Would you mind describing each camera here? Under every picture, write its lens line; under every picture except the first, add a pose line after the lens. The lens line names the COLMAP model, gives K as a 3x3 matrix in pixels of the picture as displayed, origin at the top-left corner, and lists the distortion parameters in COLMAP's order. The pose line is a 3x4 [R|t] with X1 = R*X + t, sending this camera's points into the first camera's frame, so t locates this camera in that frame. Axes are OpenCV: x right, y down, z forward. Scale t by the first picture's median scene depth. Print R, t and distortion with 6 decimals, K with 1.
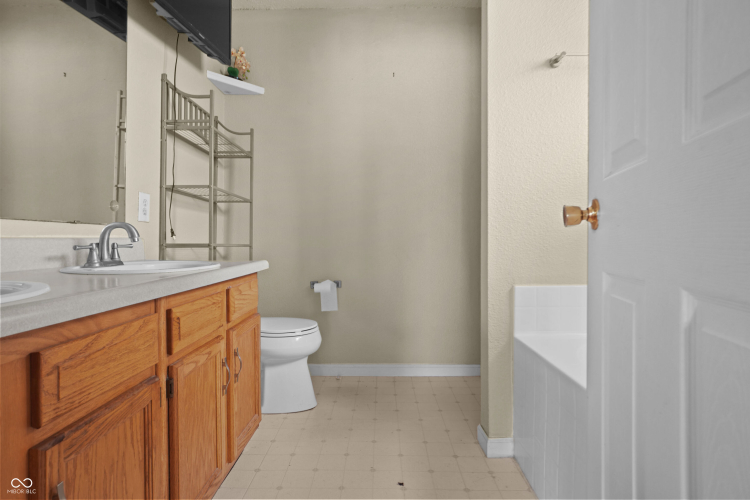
lens RADIAL K [[401.1, 0, 377.6], [0, 401.1, 241.6], [0, 0, 1]] dist [-0.014556, 0.000666]
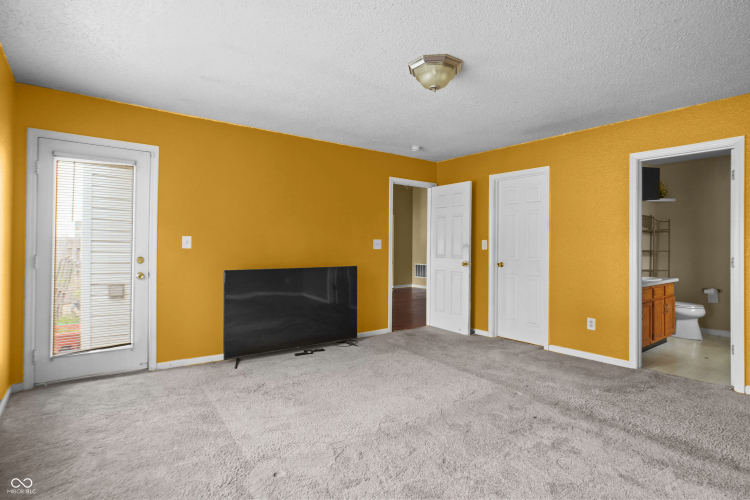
lens RADIAL K [[401.1, 0, 377.6], [0, 401.1, 241.6], [0, 0, 1]] dist [-0.014556, 0.000666]
pose [[0.610654, -0.011263, -0.791818, 0.537786], [-0.001359, 0.999882, -0.015271, -0.135280], [0.791897, 0.010401, 0.610567, -1.959941]]
